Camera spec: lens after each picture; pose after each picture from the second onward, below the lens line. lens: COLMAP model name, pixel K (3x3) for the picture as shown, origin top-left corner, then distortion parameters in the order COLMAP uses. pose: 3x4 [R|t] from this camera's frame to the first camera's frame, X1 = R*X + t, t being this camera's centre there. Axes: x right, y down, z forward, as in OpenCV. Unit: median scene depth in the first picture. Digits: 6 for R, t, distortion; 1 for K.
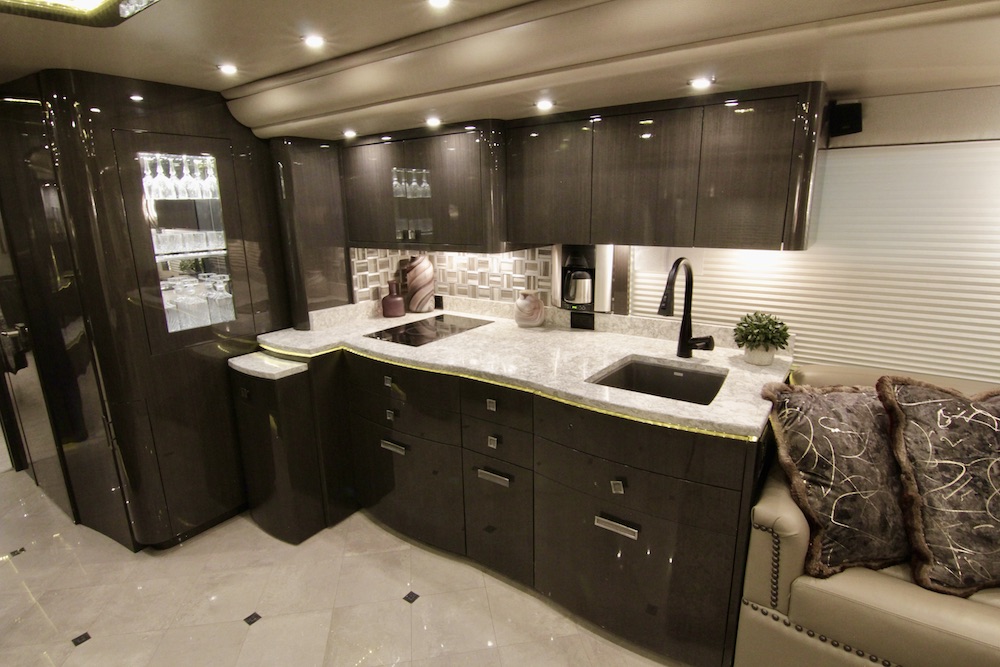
lens RADIAL K [[496.4, 0, 510.8], [0, 496.4, 329.8], [0, 0, 1]] dist [-0.027371, 0.000485]
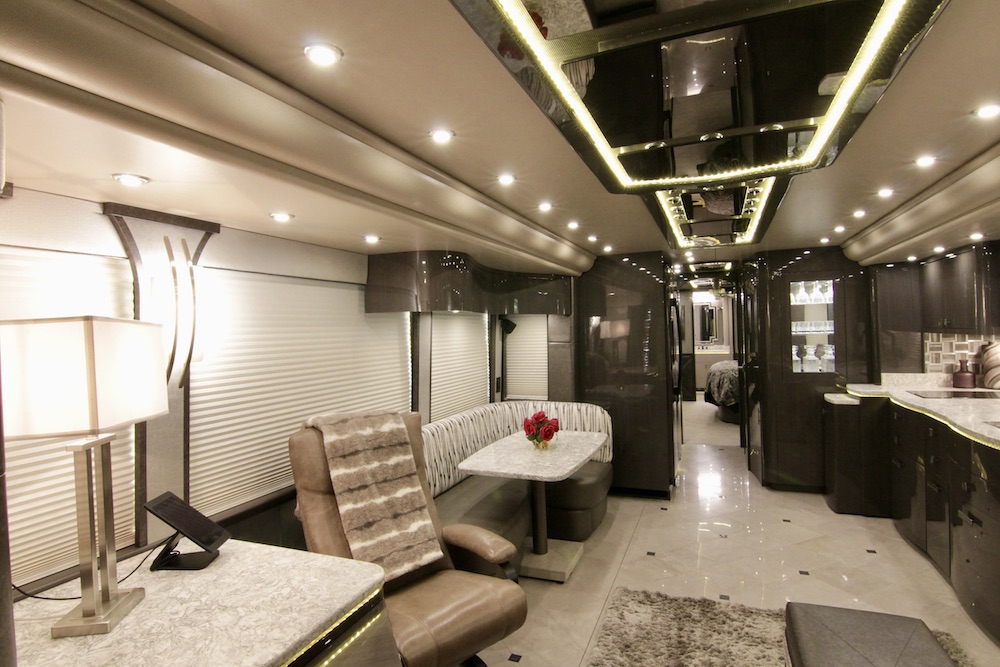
lens RADIAL K [[527.0, 0, 503.5], [0, 527.0, 331.7], [0, 0, 1]] dist [-0.000123, -0.016357]
pose [[0.206858, 0.010282, -0.978317, 0.935008], [-0.199813, 0.979313, -0.031956, 0.123521], [0.957750, 0.202091, 0.204634, -0.468001]]
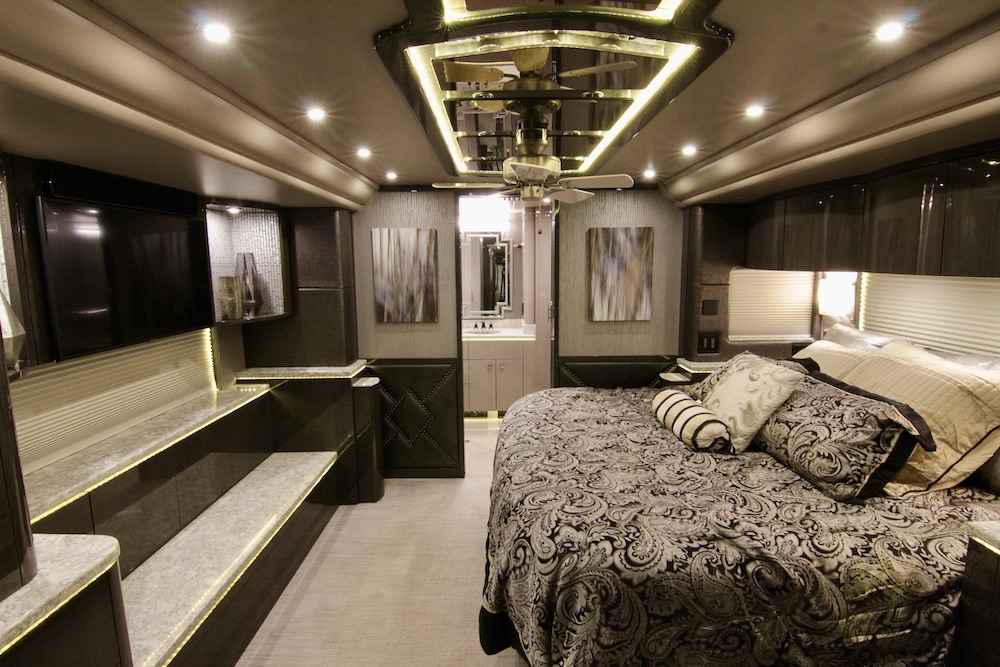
lens RADIAL K [[507.8, 0, 502.9], [0, 507.8, 331.1], [0, 0, 1]] dist [-0.002118, -0.014299]
pose [[0.565513, 0.112922, -0.816973, -1.315770], [-0.191555, 0.981477, 0.003064, -0.221706], [0.802186, 0.154762, 0.576668, 0.946887]]
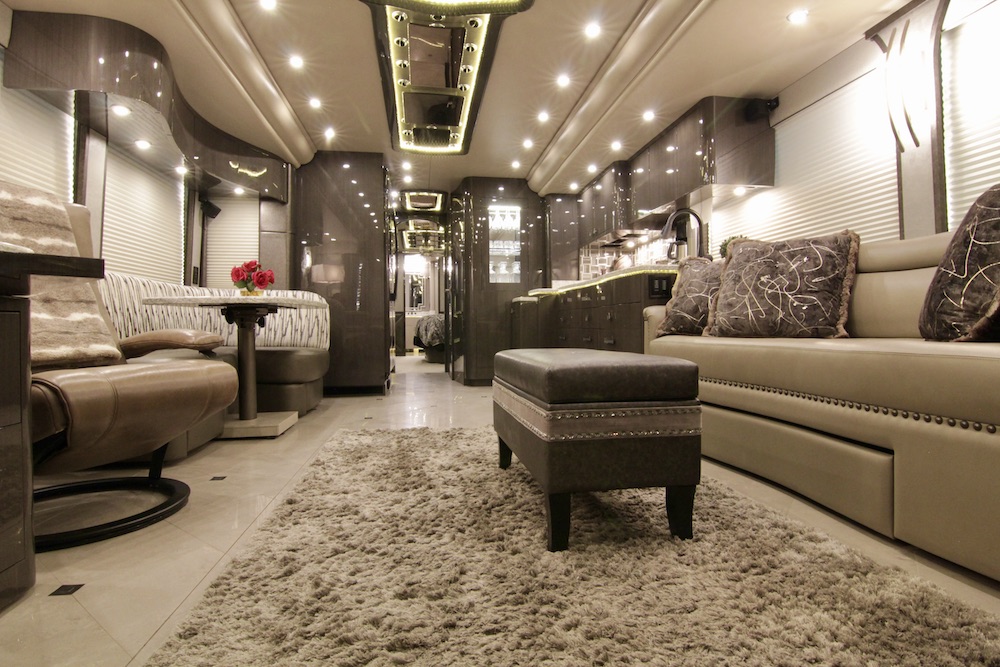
lens RADIAL K [[507.8, 0, 502.9], [0, 507.8, 331.1], [0, 0, 1]] dist [-0.002118, -0.014299]
pose [[0.684333, 0.011777, -0.729074, 0.902498], [-0.172082, 0.974235, -0.145784, 0.478082], [0.708573, 0.225226, 0.668728, -0.402906]]
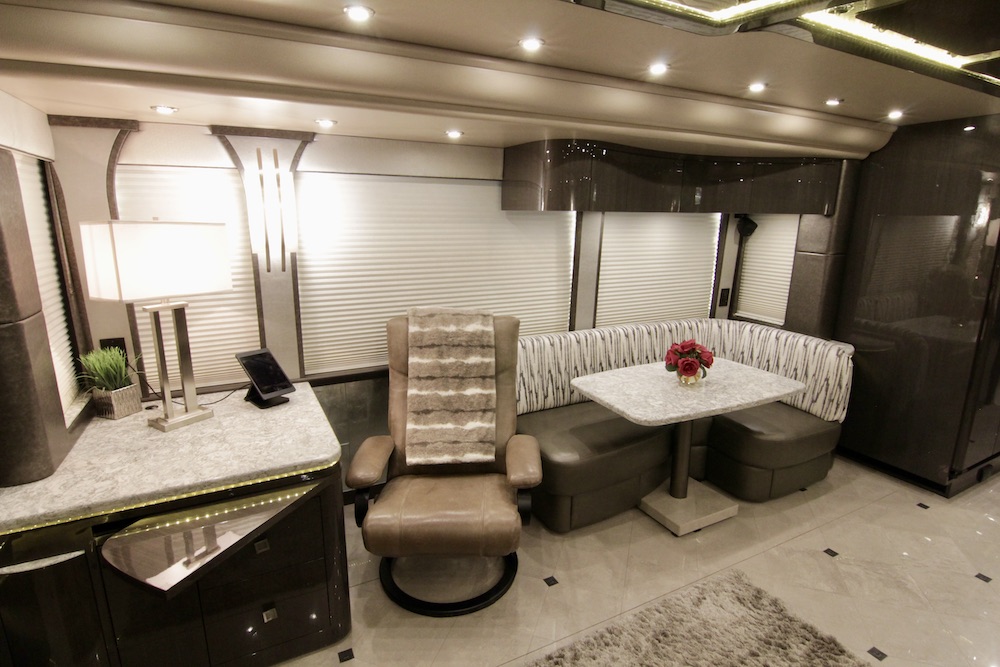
lens RADIAL K [[507.8, 0, 502.9], [0, 507.8, 331.1], [0, 0, 1]] dist [-0.002118, -0.014299]
pose [[-0.481787, 0.200286, -0.853092, 0.731961], [-0.205732, 0.920466, 0.332292, -0.018444], [0.851796, 0.335602, -0.402263, 0.003581]]
